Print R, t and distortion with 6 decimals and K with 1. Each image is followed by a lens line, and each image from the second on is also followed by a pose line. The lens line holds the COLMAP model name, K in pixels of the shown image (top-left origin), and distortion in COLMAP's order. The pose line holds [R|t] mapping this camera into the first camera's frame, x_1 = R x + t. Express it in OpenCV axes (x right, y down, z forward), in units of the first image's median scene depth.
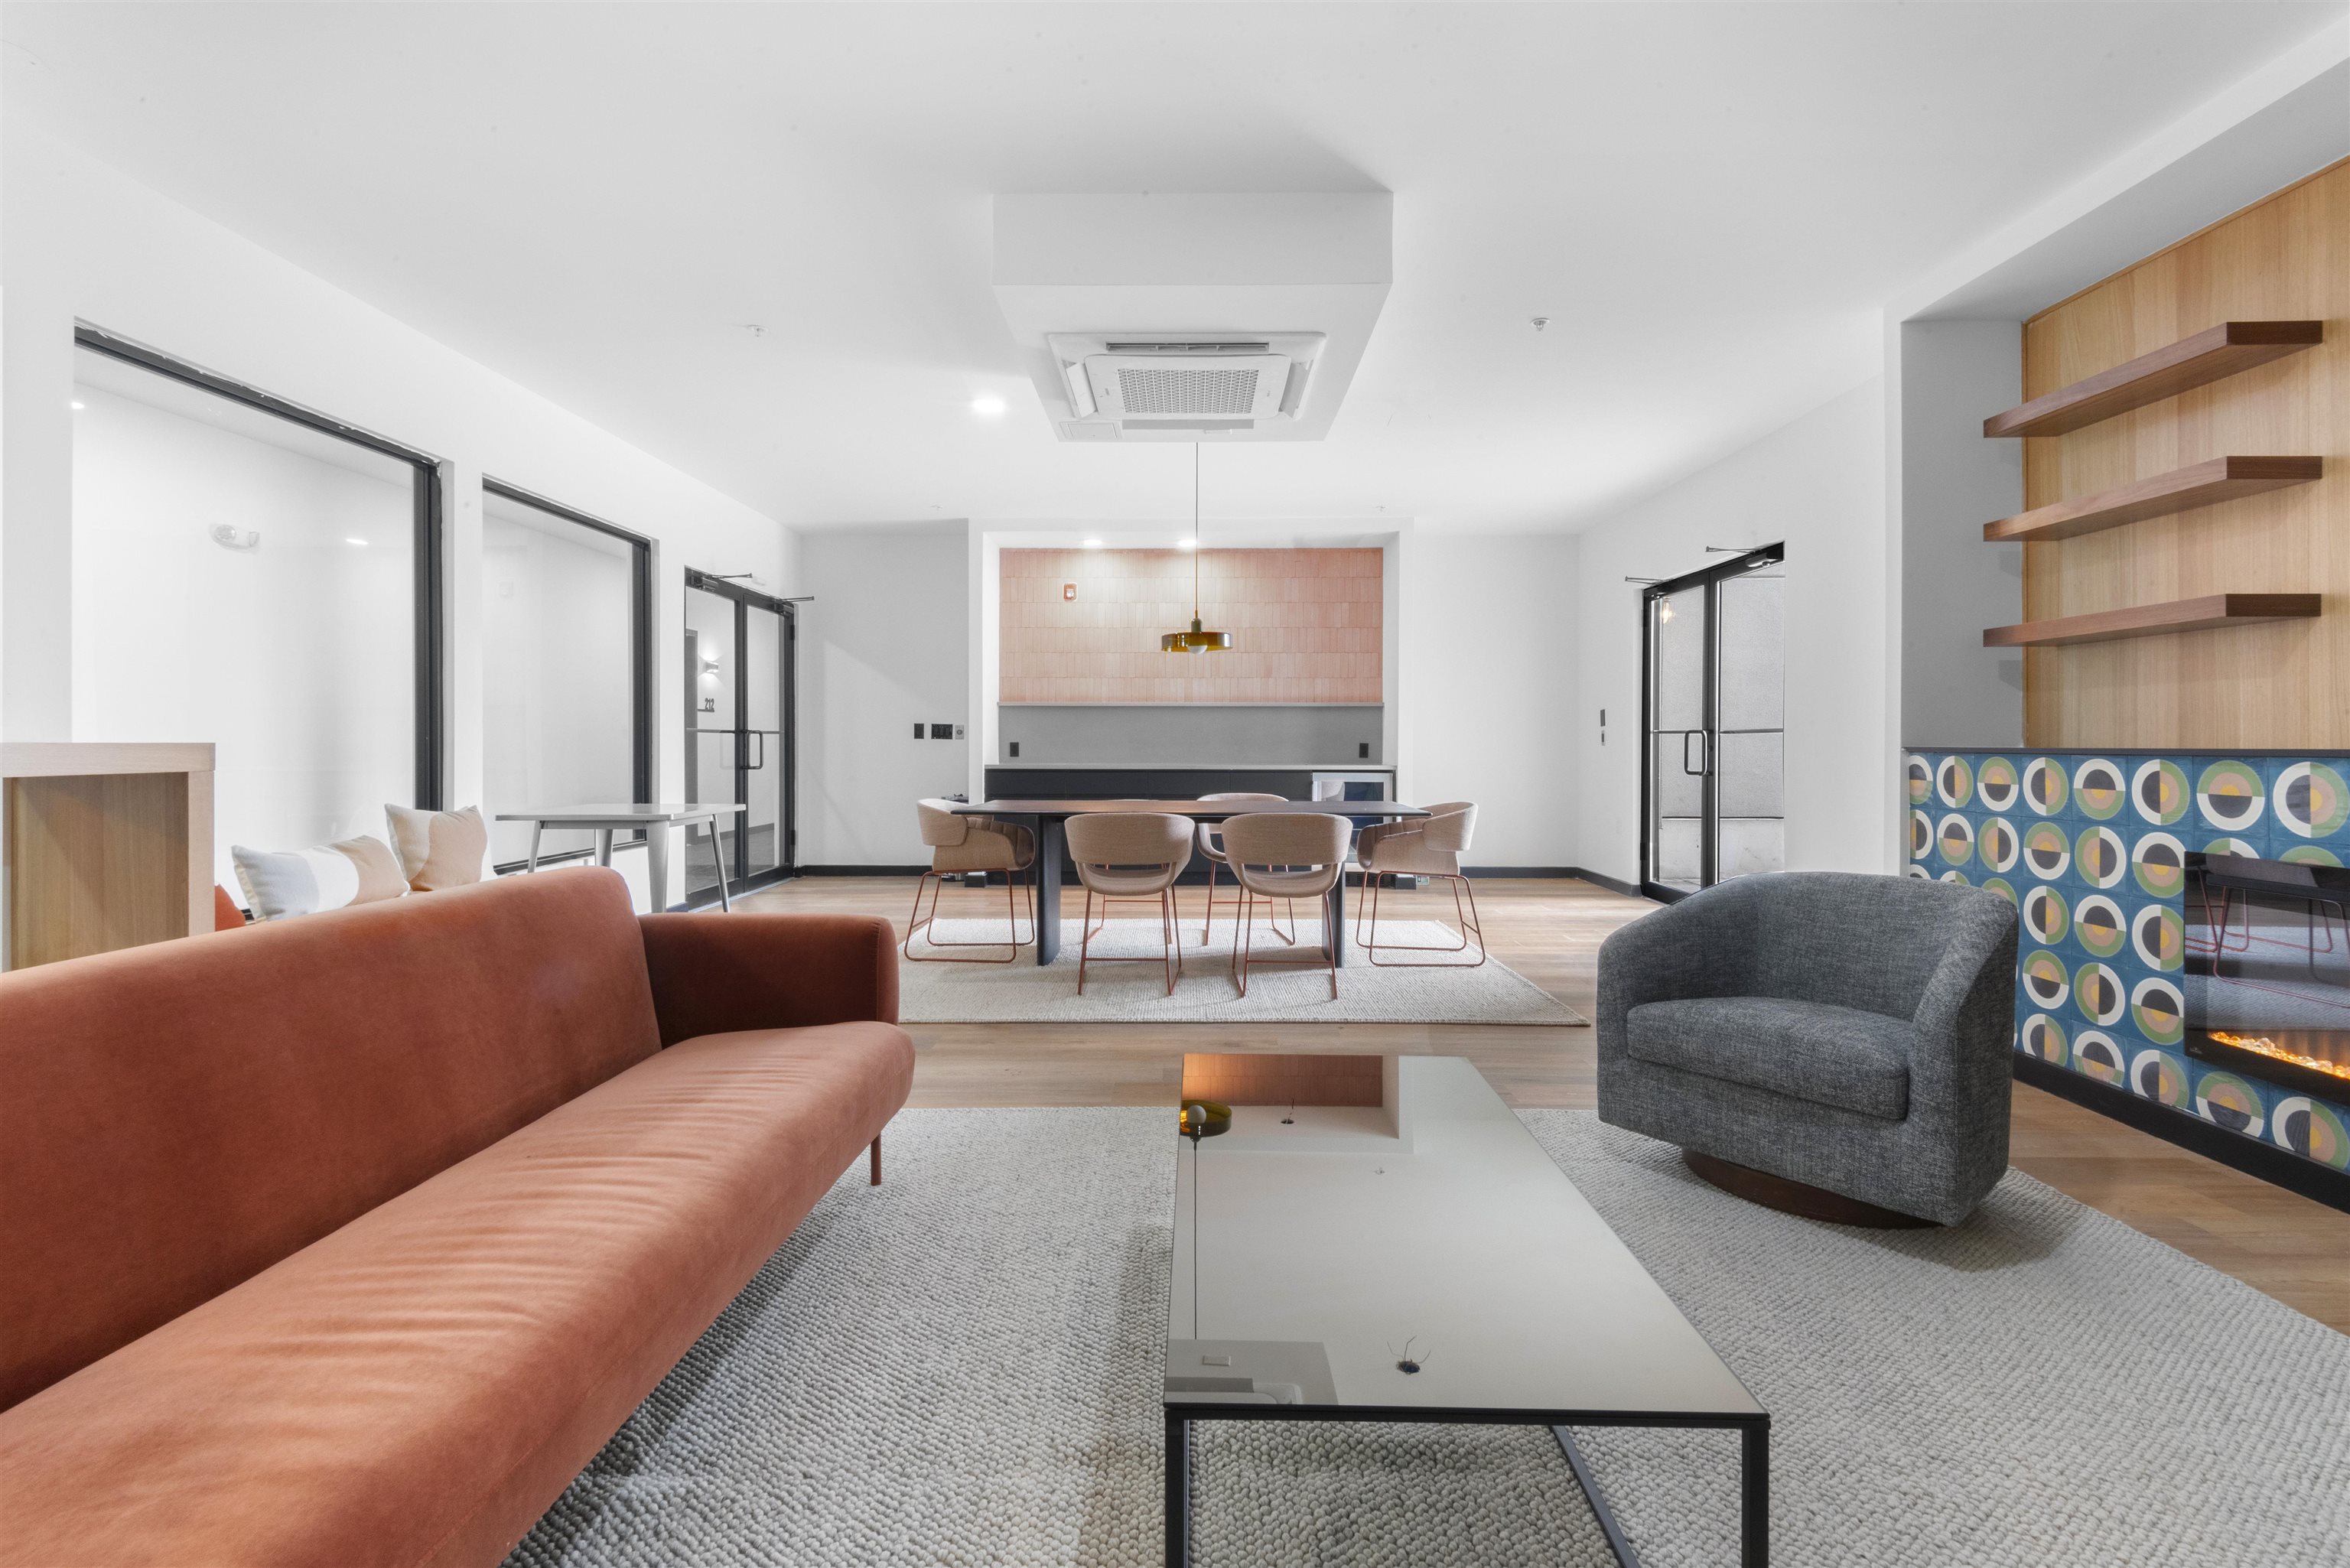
lens RADIAL K [[1056.7, 0, 1190.9], [0, 1056.7, 747.2], [0, 0, 1]] dist [0.020657, -0.011002]
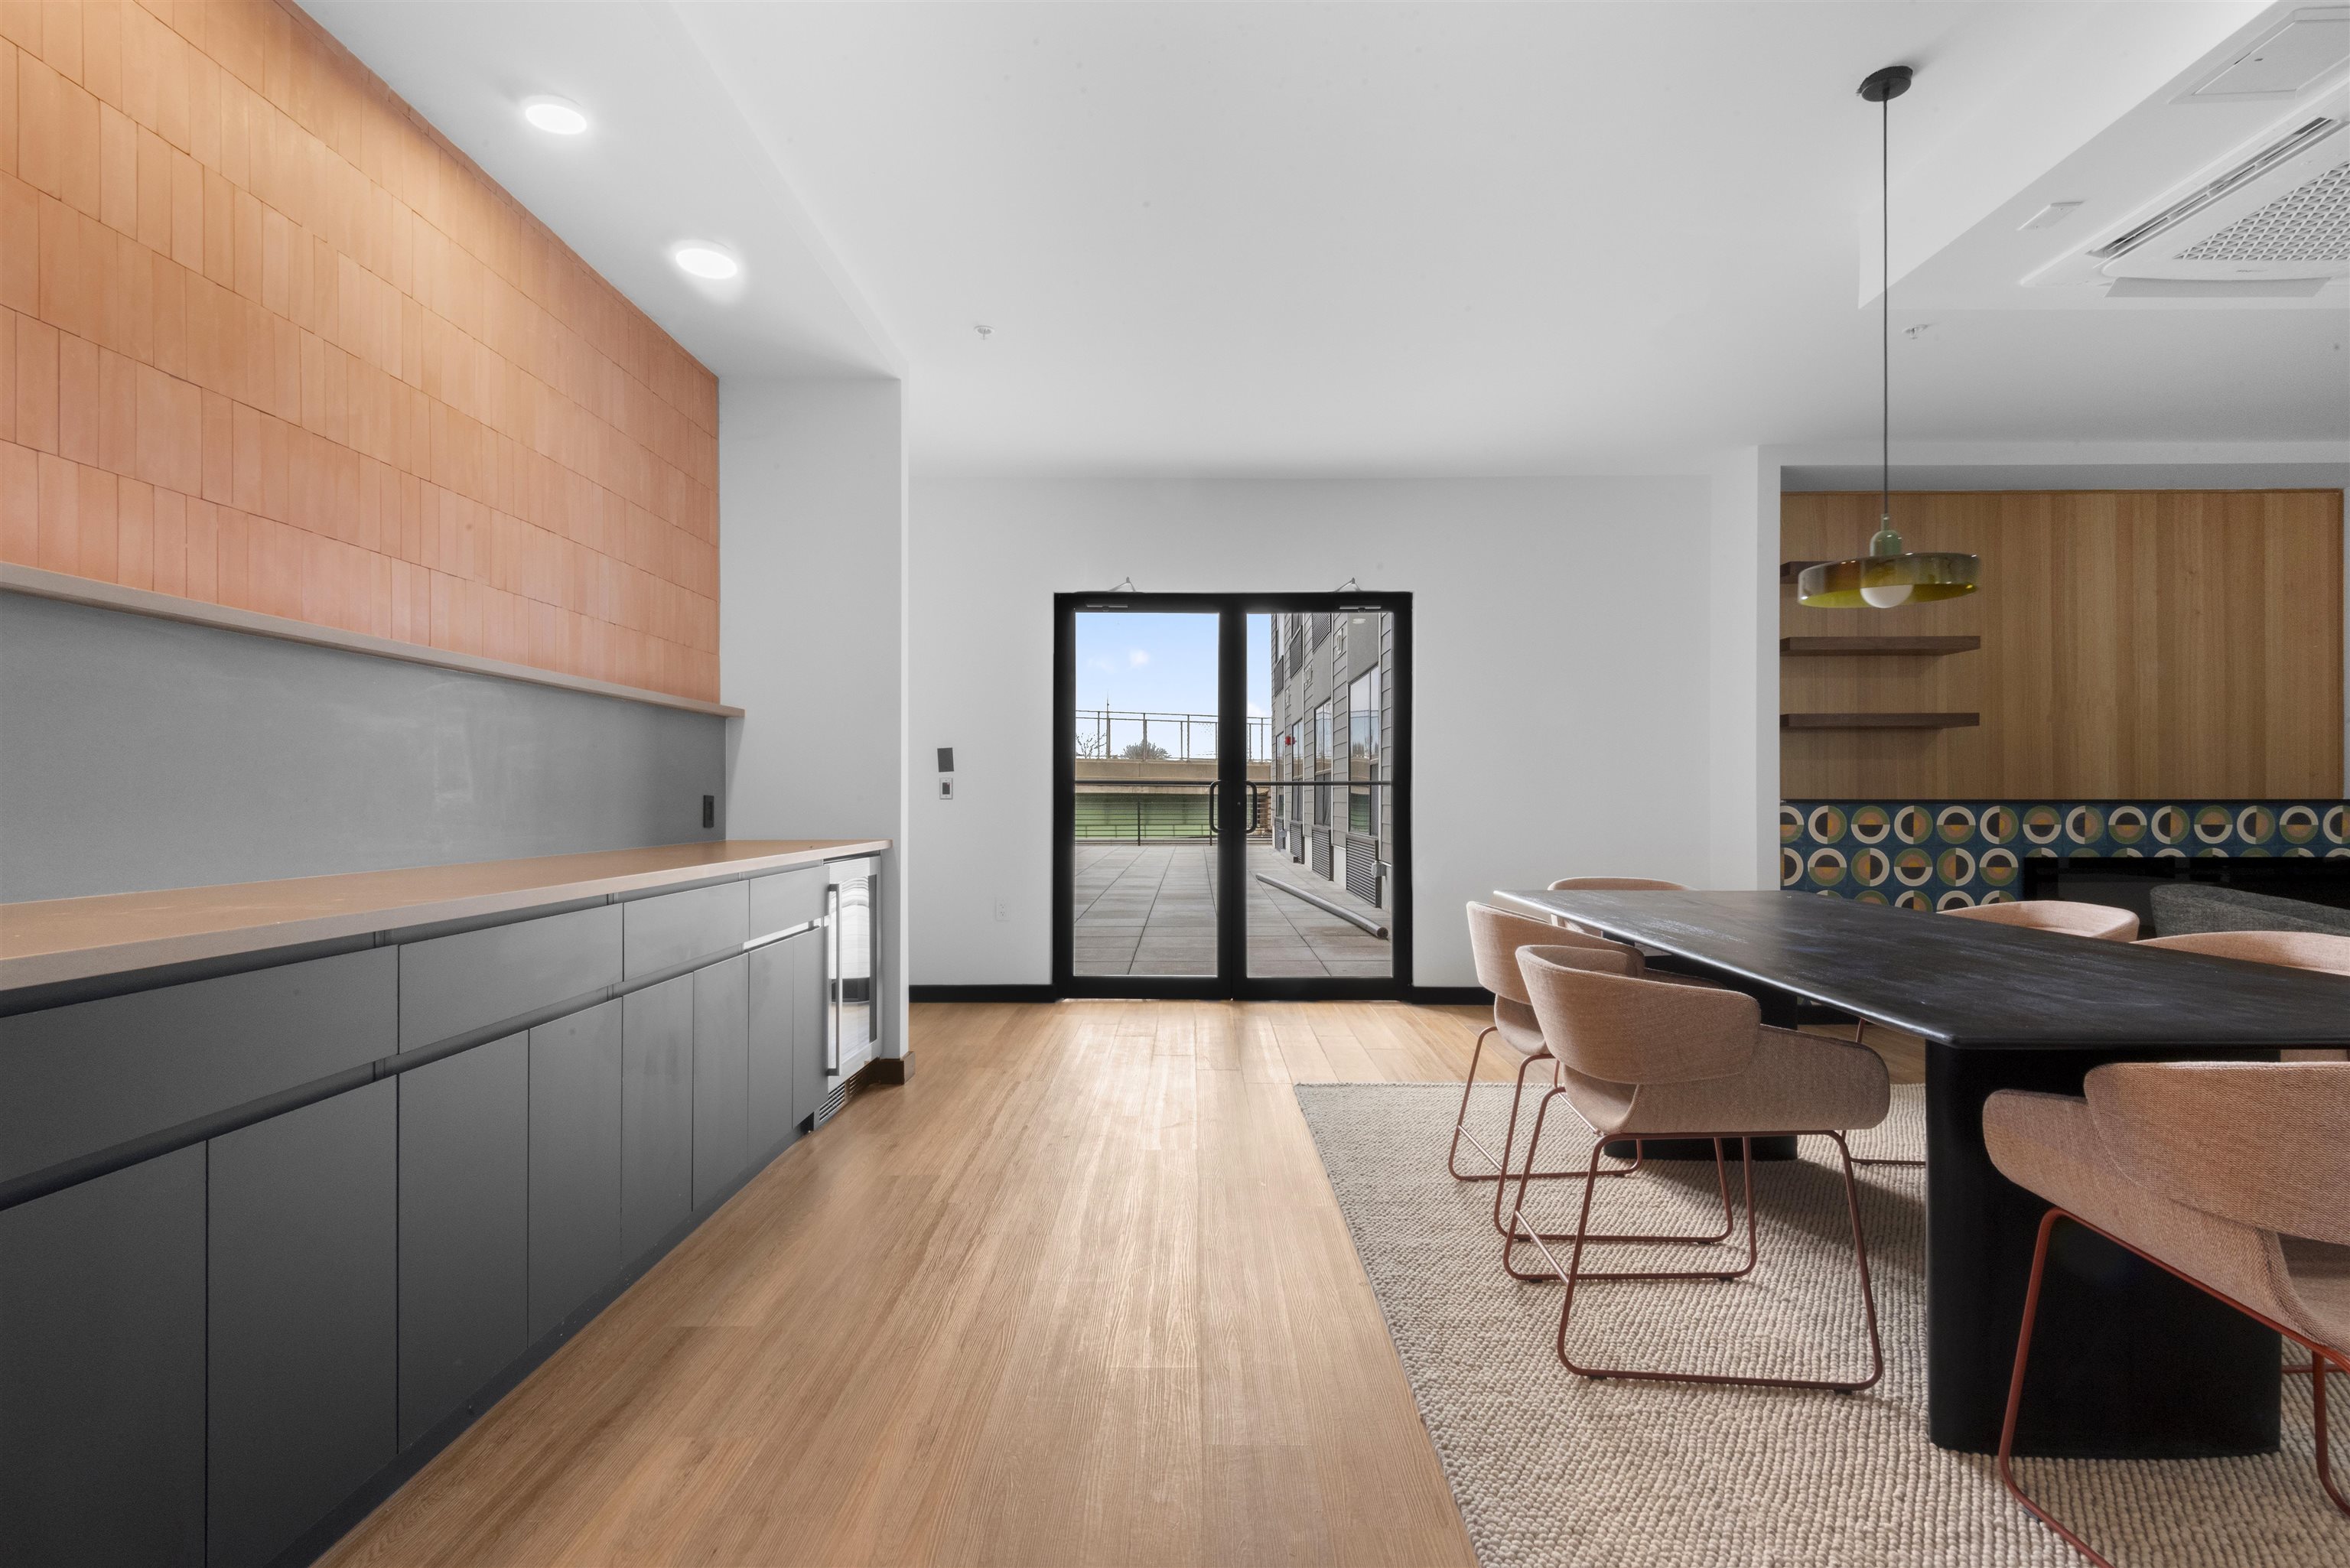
lens RADIAL K [[1062.4, 0, 1180.0], [0, 1062.4, 793.7], [0, 0, 1]] dist [0.021579, -0.014758]
pose [[0.013479, 0.003790, 0.999902, -0.631744], [0.003203, 0.999988, -0.003833, -0.004235], [-0.999904, 0.003255, 0.013467, 1.739851]]
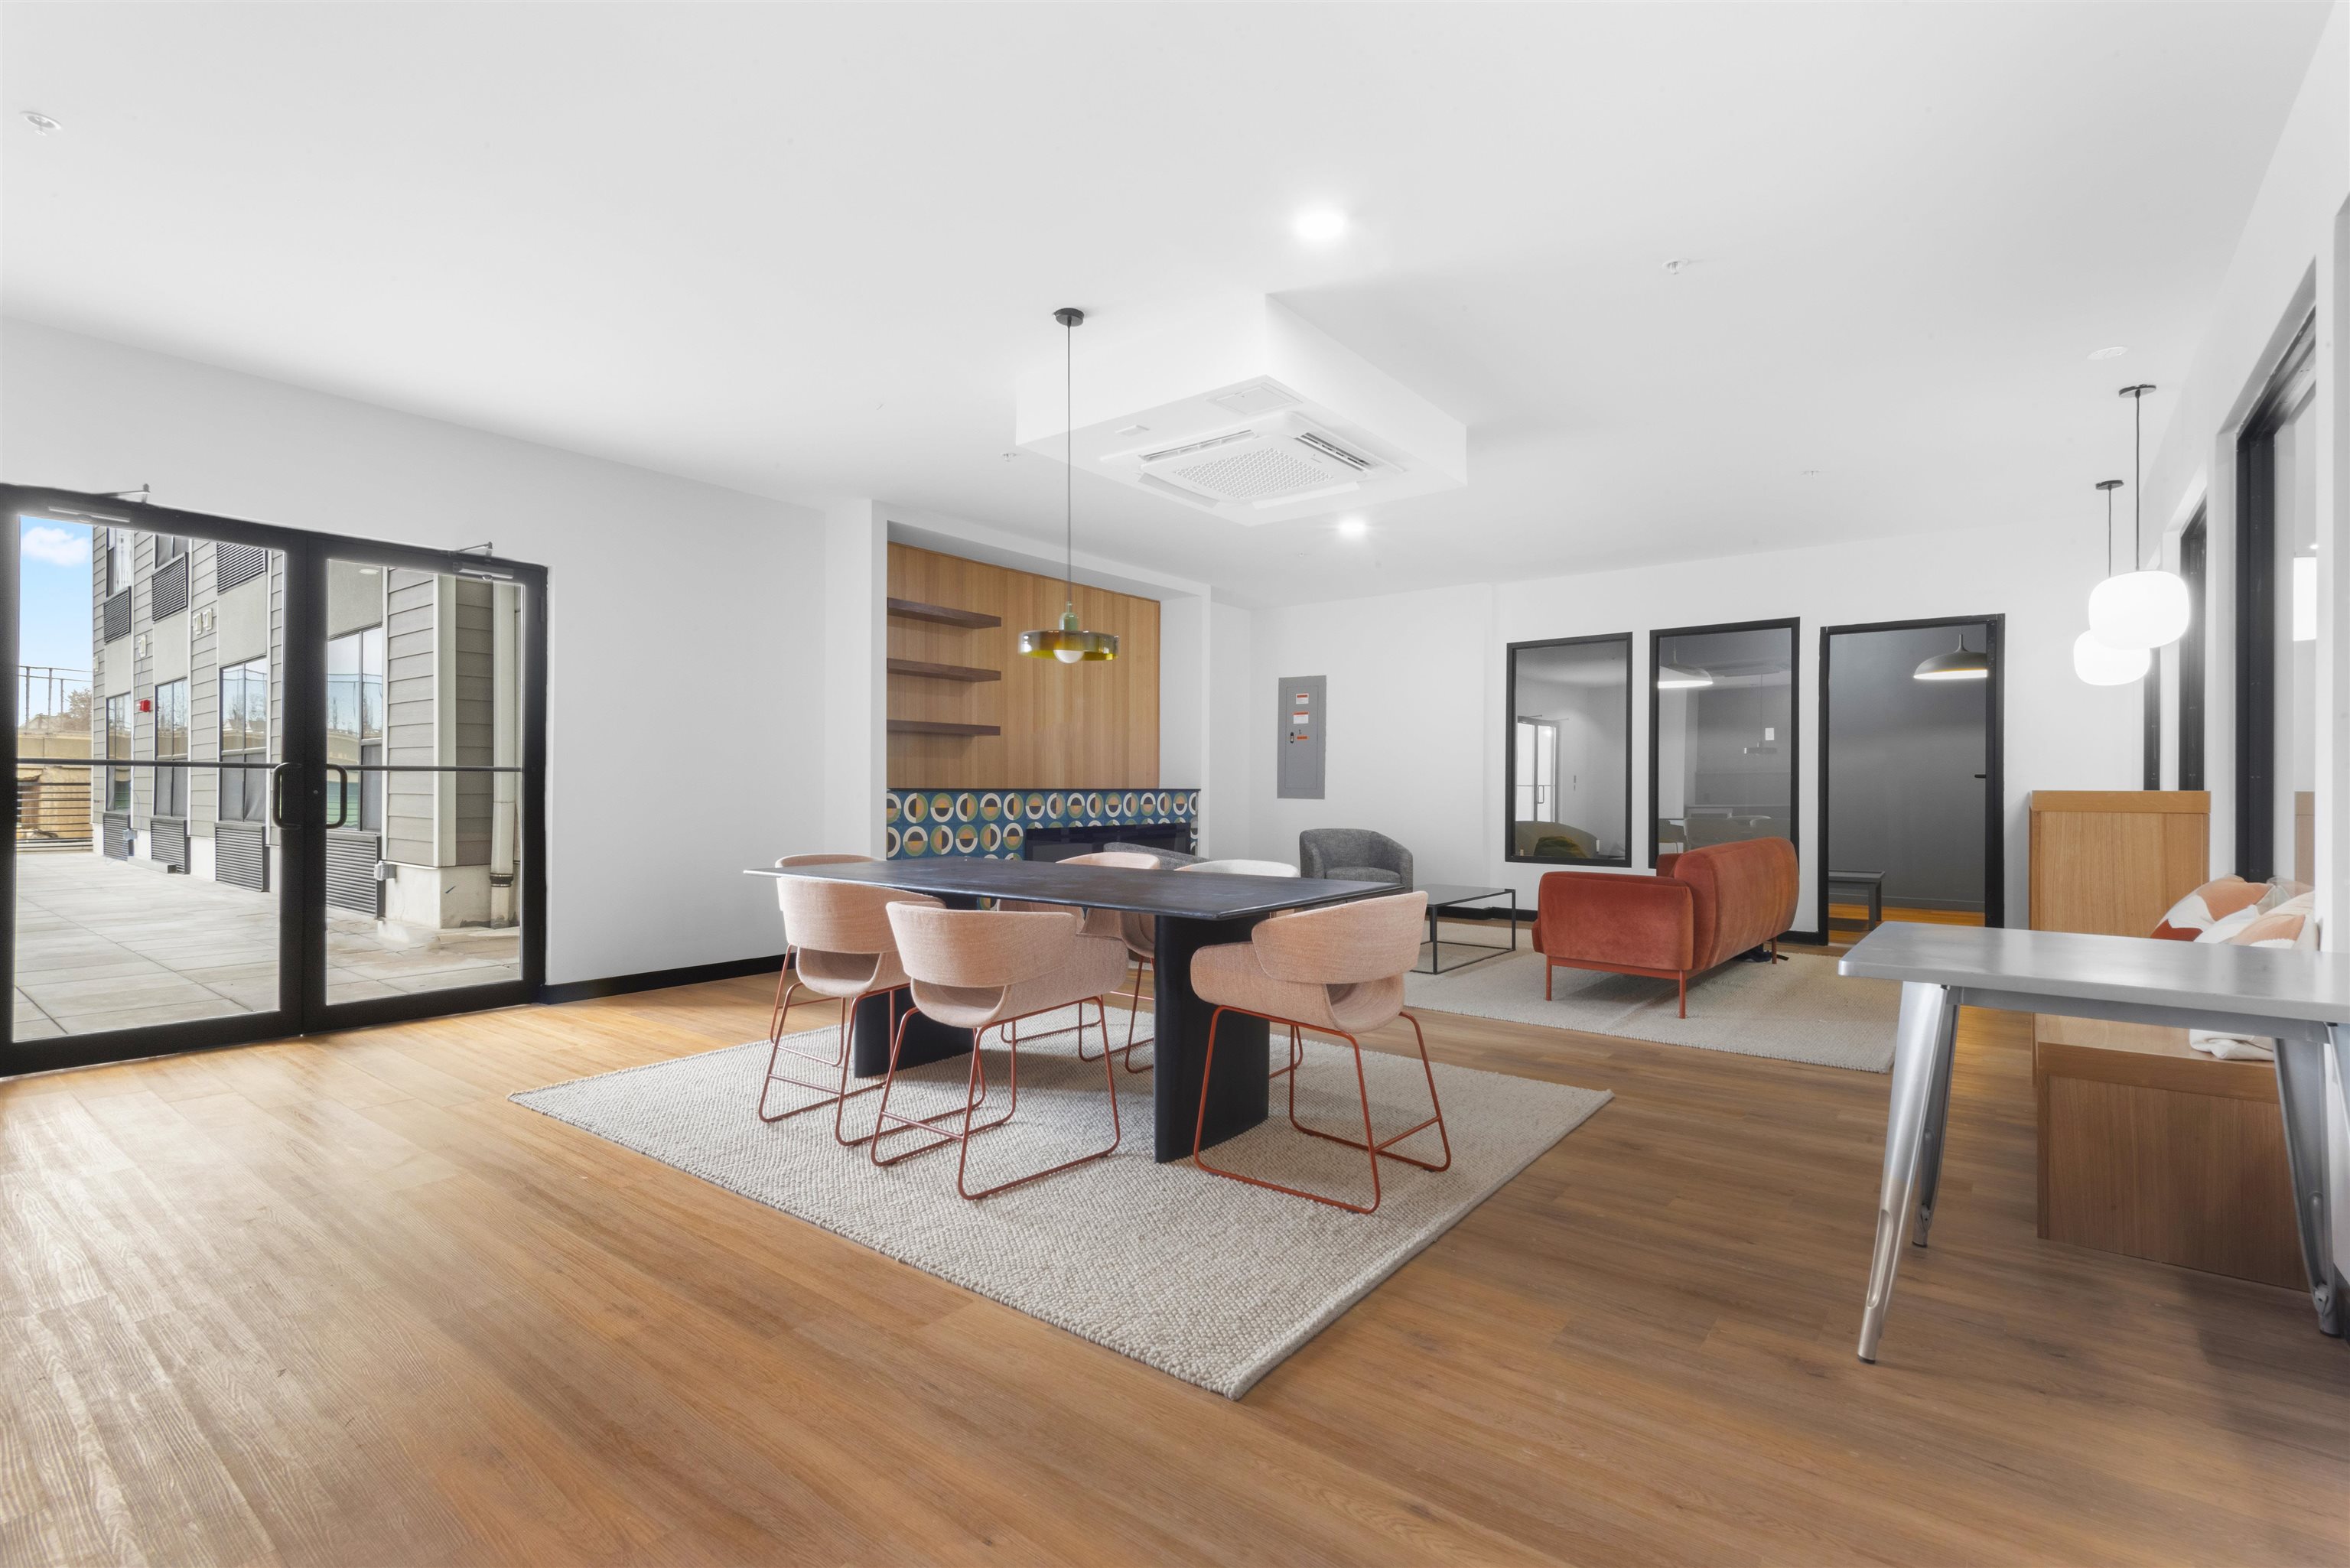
lens RADIAL K [[1062.4, 0, 1180.0], [0, 1062.4, 793.7], [0, 0, 1]] dist [0.021579, -0.014758]
pose [[-0.789174, -0.006384, 0.614137, -0.662422], [-0.001678, 0.999965, 0.008239, -0.005674], [-0.614168, 0.005471, -0.789156, 2.026828]]
